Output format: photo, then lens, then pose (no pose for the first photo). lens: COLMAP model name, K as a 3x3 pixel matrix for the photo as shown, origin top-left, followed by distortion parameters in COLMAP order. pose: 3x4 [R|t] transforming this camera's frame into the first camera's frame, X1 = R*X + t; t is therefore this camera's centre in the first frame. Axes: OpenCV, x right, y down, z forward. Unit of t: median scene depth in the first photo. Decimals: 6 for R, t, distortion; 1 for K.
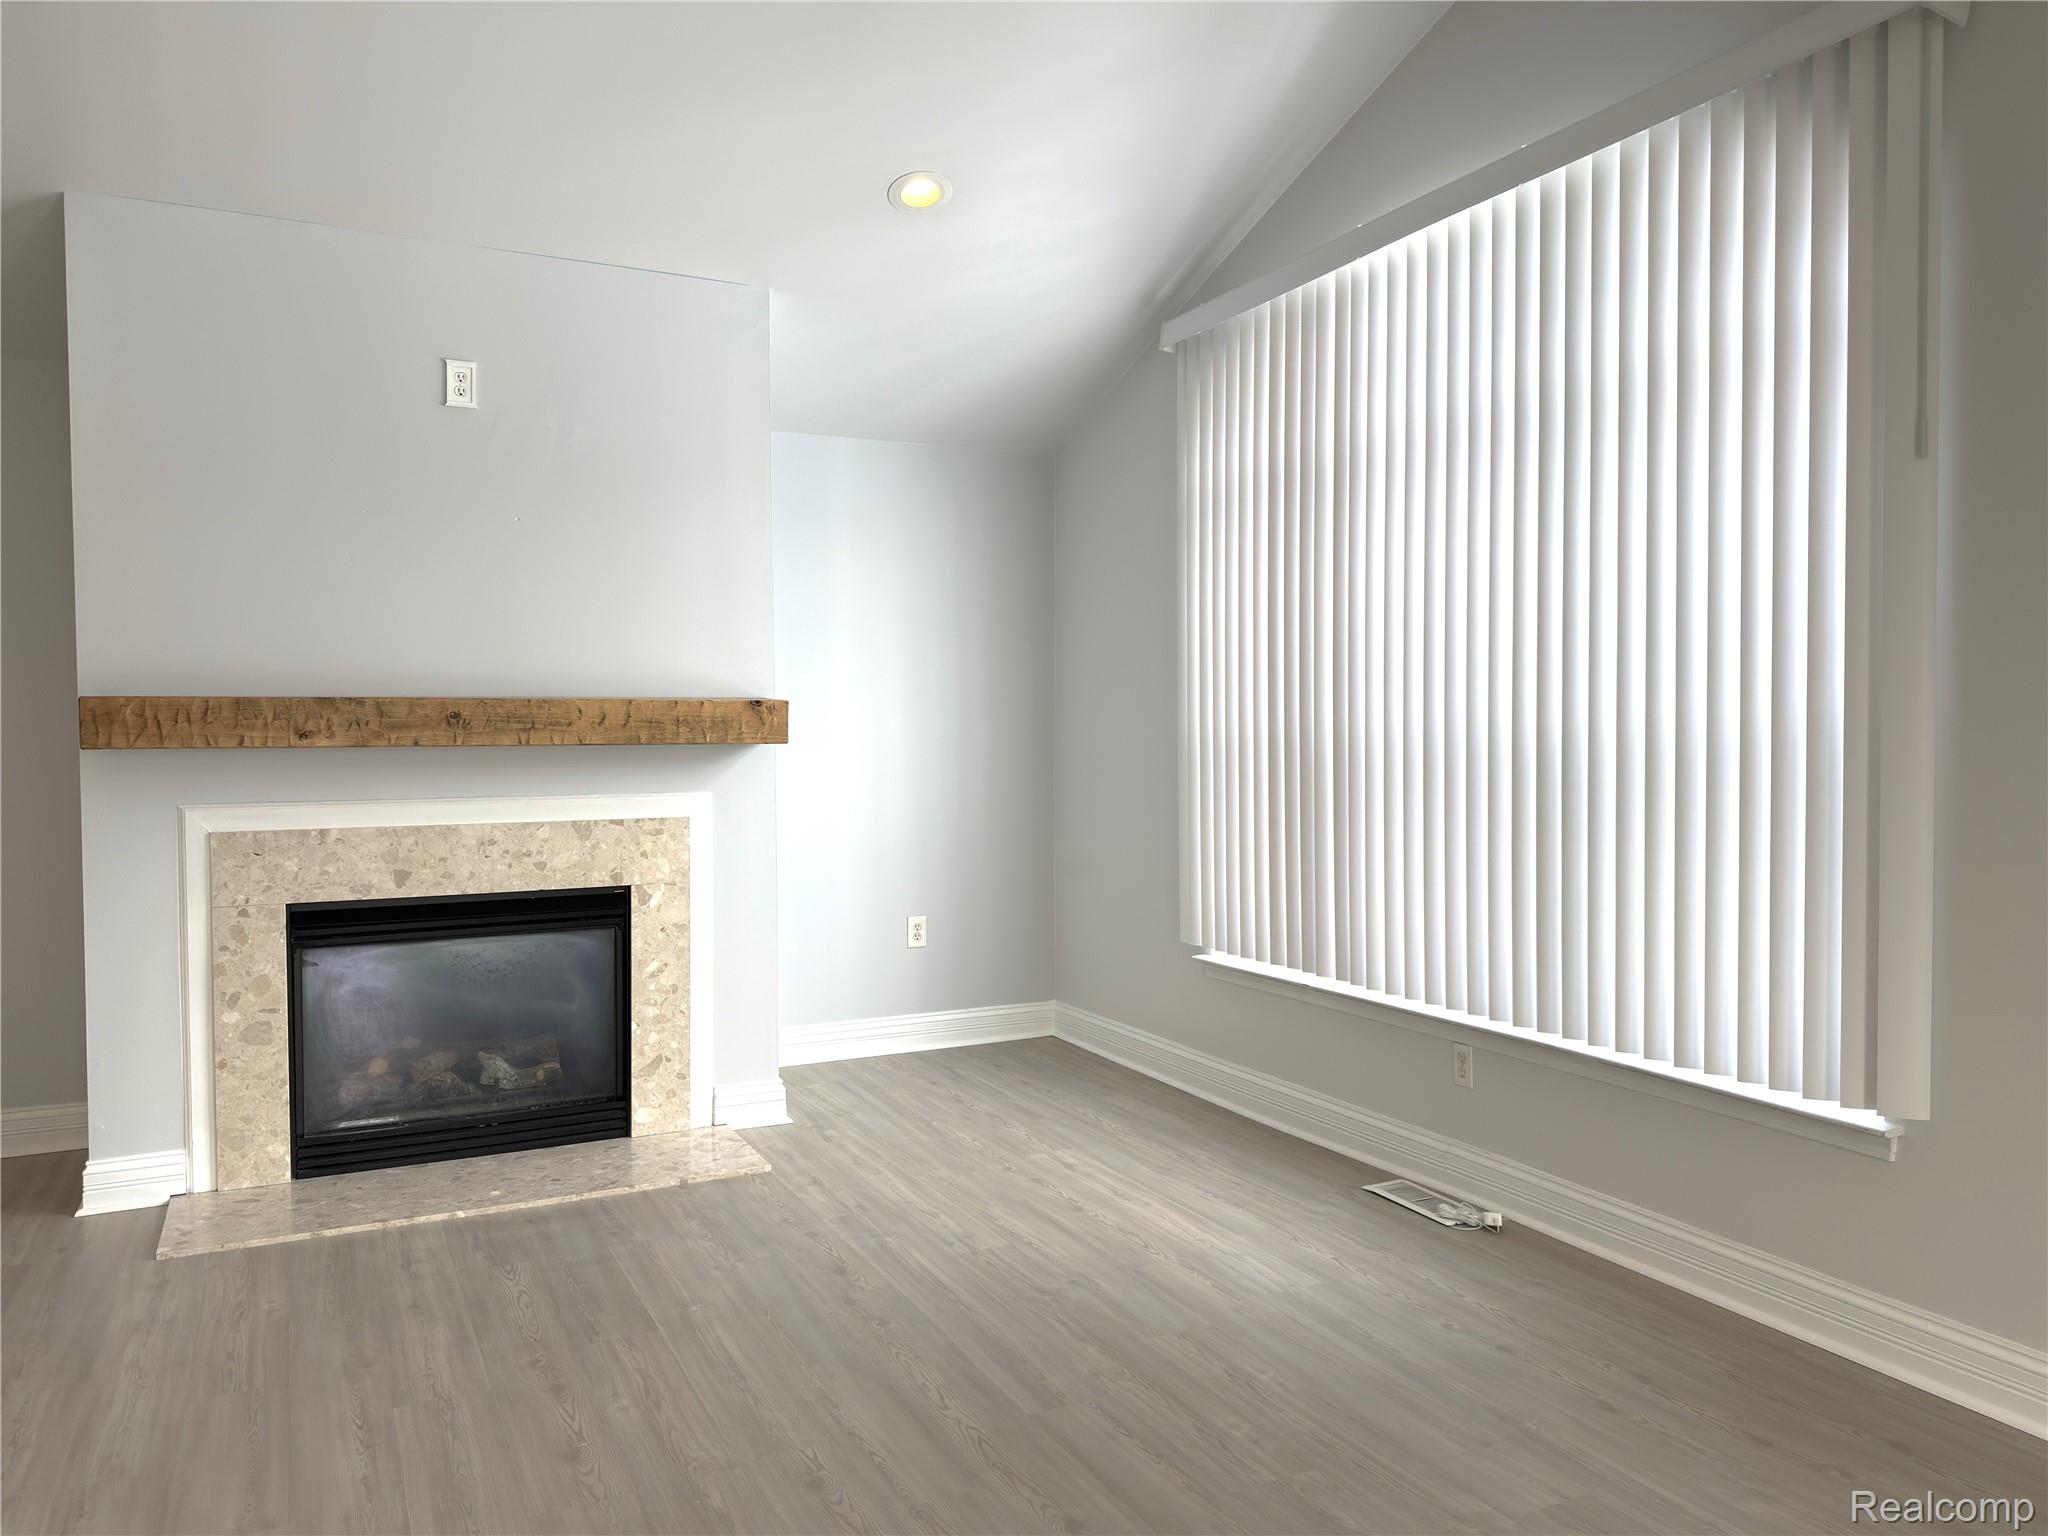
lens RADIAL K [[1433.1, 0, 1023.4], [0, 1433.1, 747.2], [0, 0, 1]] dist [0.104217, -0.059427]
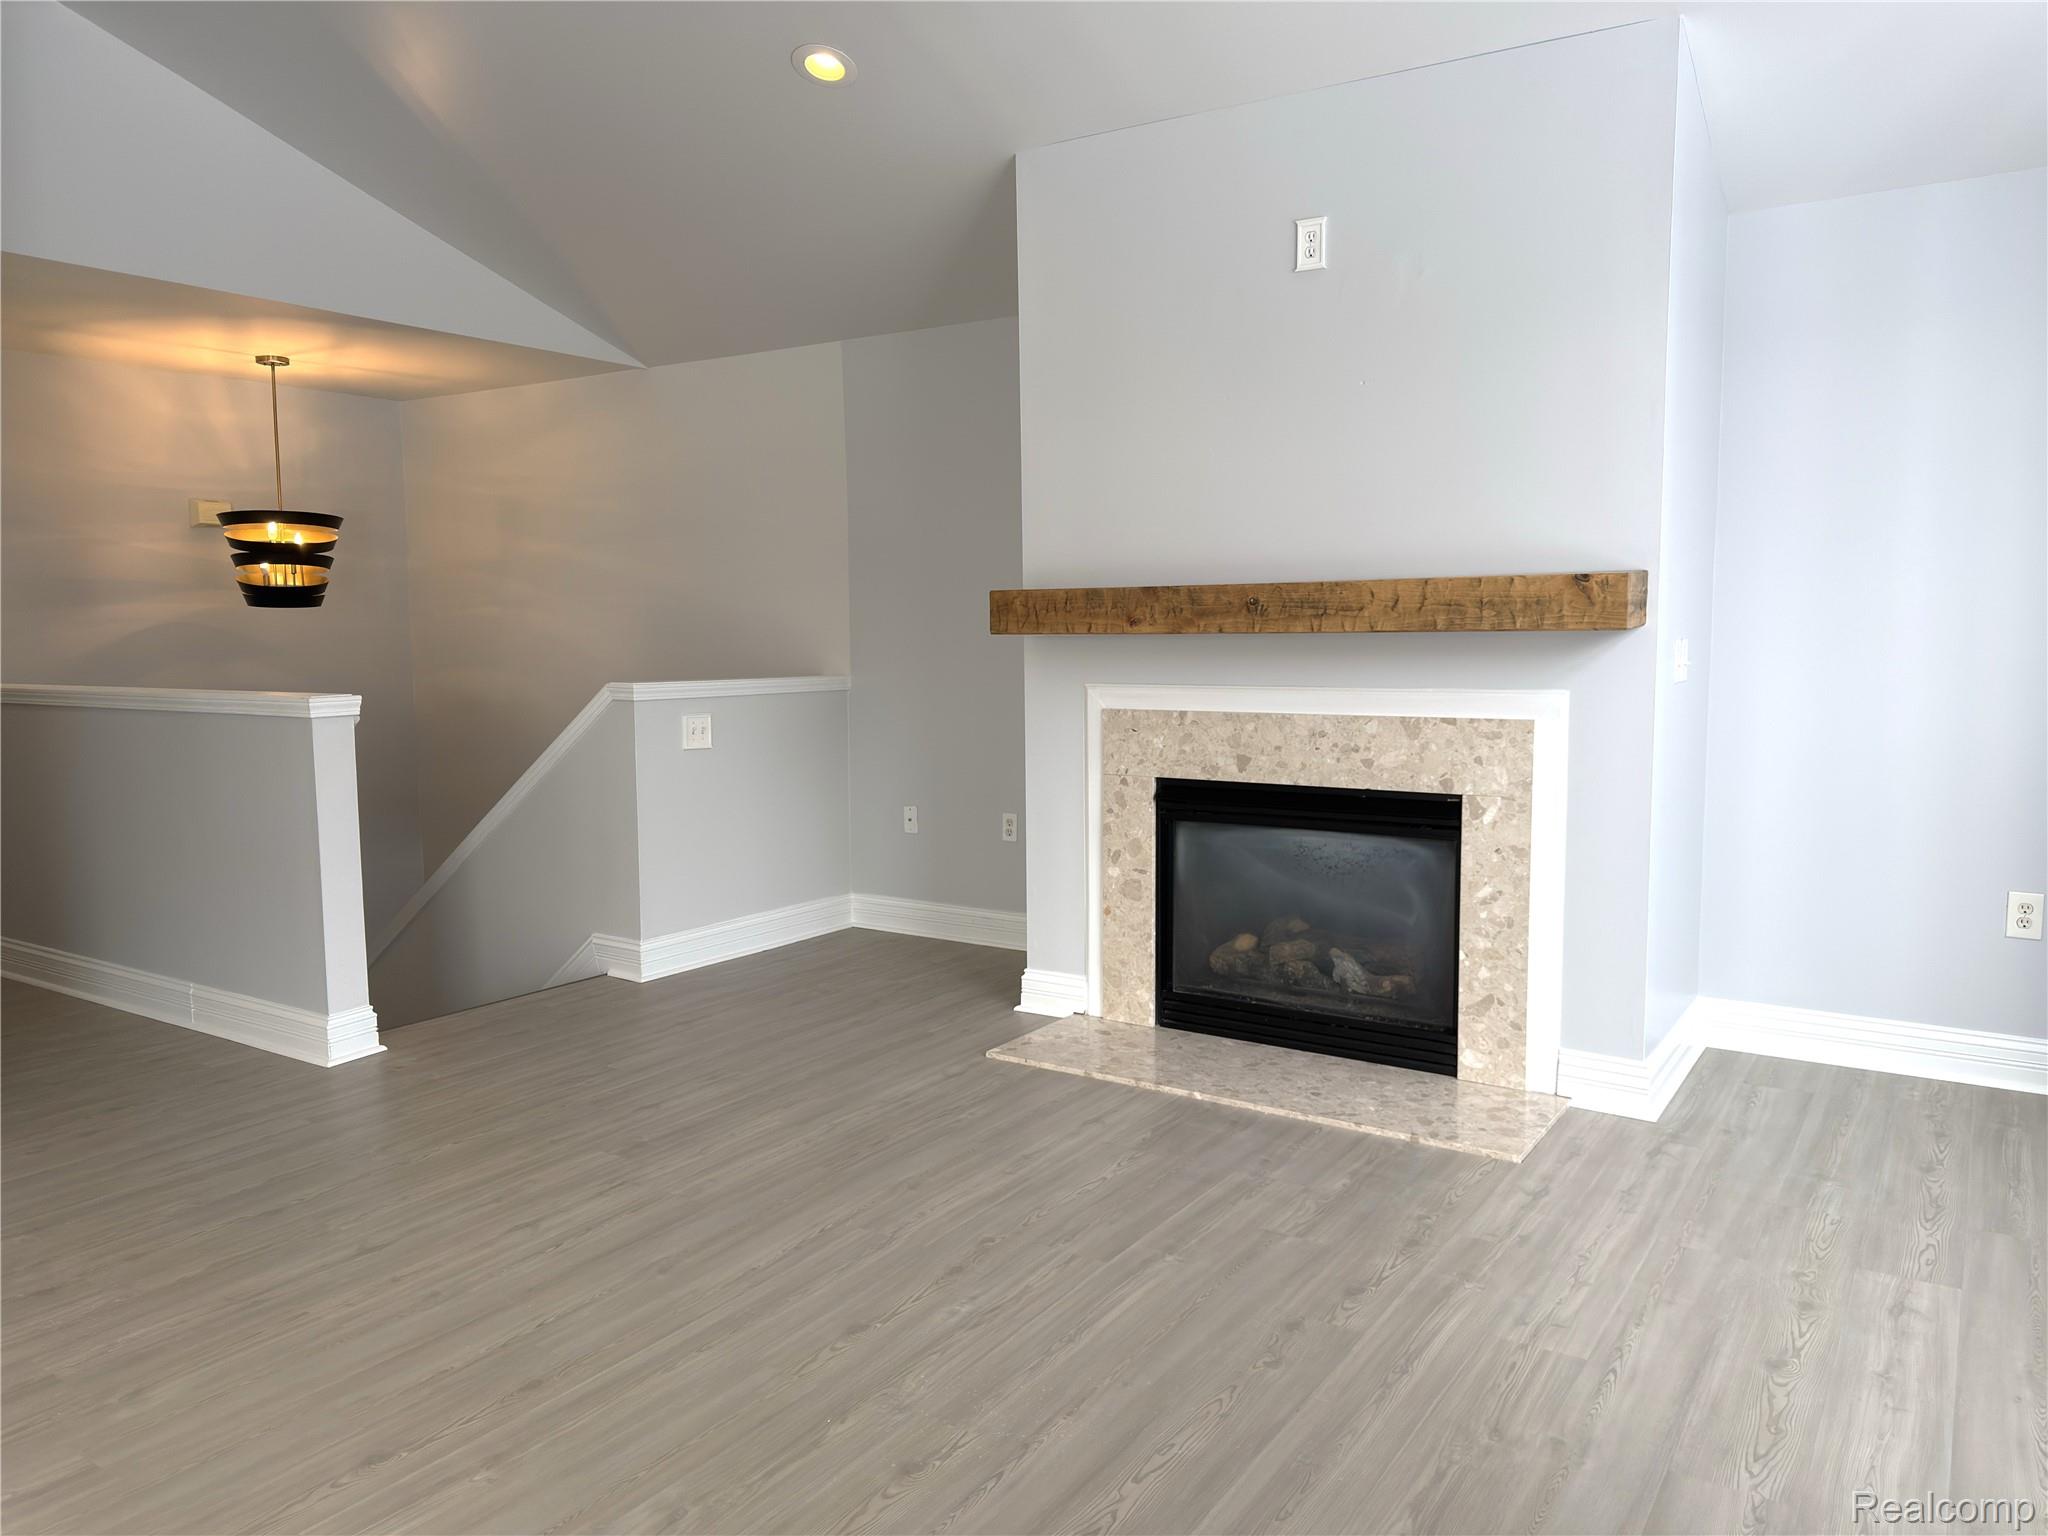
lens RADIAL K [[1433.1, 0, 1014.2], [0, 1433.1, 760.0], [0, 0, 1]] dist [0.104217, -0.059427]
pose [[0.540187, 0.079229, -0.837807, 0.330782], [-0.007061, 0.995950, 0.089632, -0.001184], [0.841515, -0.042503, 0.538559, 0.330758]]
